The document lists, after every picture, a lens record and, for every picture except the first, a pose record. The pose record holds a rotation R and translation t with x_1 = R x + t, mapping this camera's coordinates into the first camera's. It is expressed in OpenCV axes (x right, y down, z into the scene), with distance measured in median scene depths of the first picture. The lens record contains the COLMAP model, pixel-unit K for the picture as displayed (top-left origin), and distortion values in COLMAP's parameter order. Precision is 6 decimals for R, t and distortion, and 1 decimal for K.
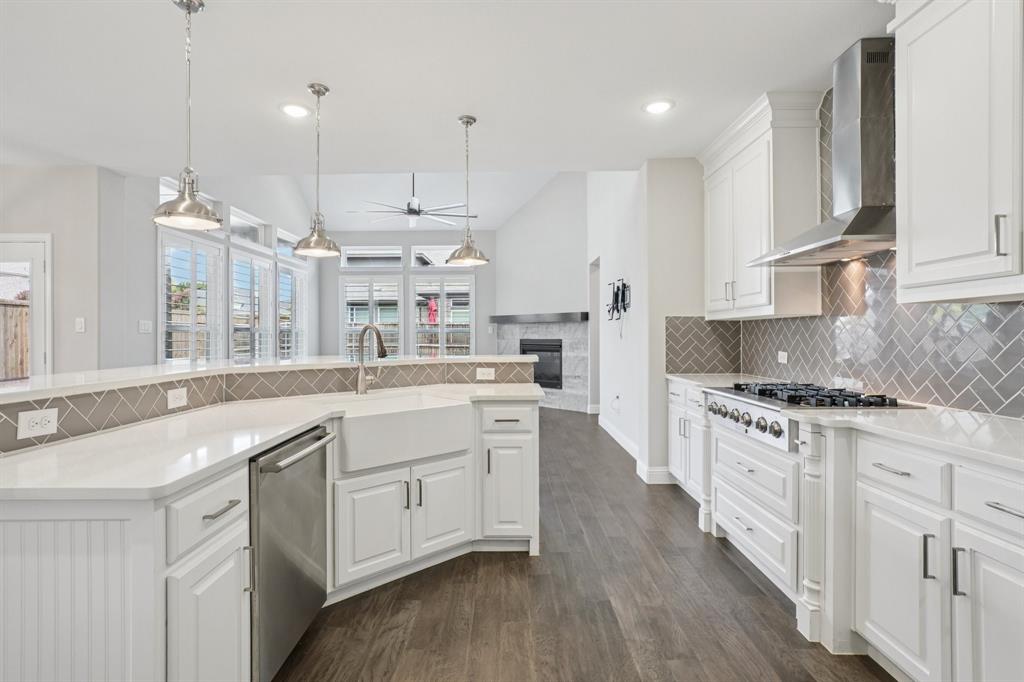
lens RADIAL K [[510.4, 0, 499.9], [0, 510.4, 340.2], [0, 0, 1]] dist [-0.040050, 0.041031]
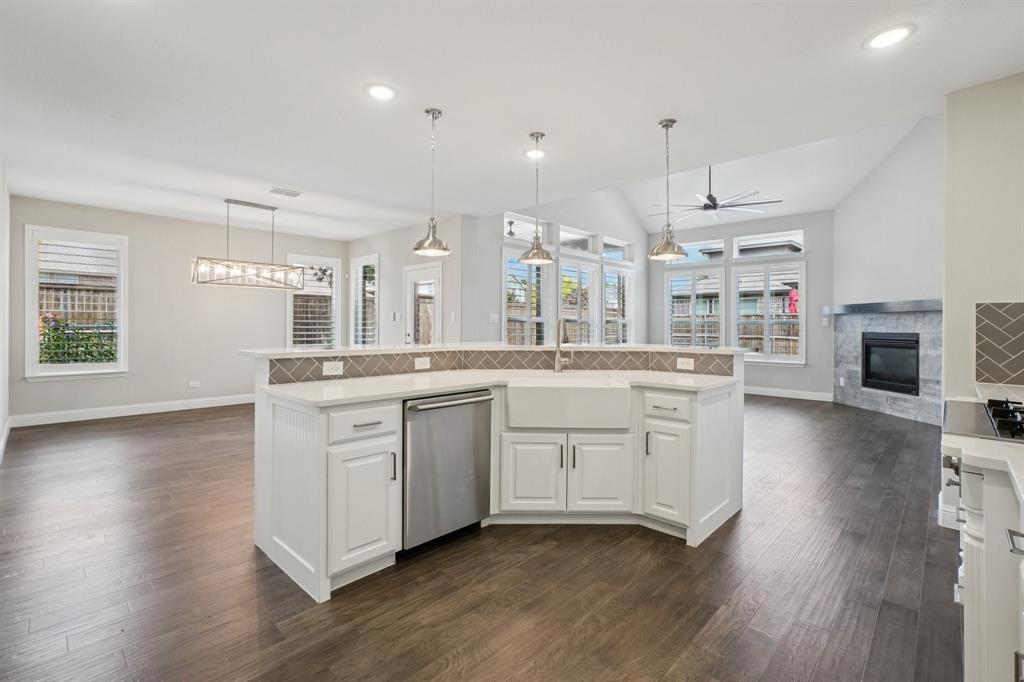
lens RADIAL K [[465.4, 0, 506.9], [0, 465.4, 331.3], [0, 0, 1]] dist [-0.002490, -0.000303]
pose [[0.735616, 0.017524, -0.677172, 0.417939], [-0.016163, 0.999835, 0.008317, -0.002510], [0.677206, 0.004827, 0.735778, 0.073747]]
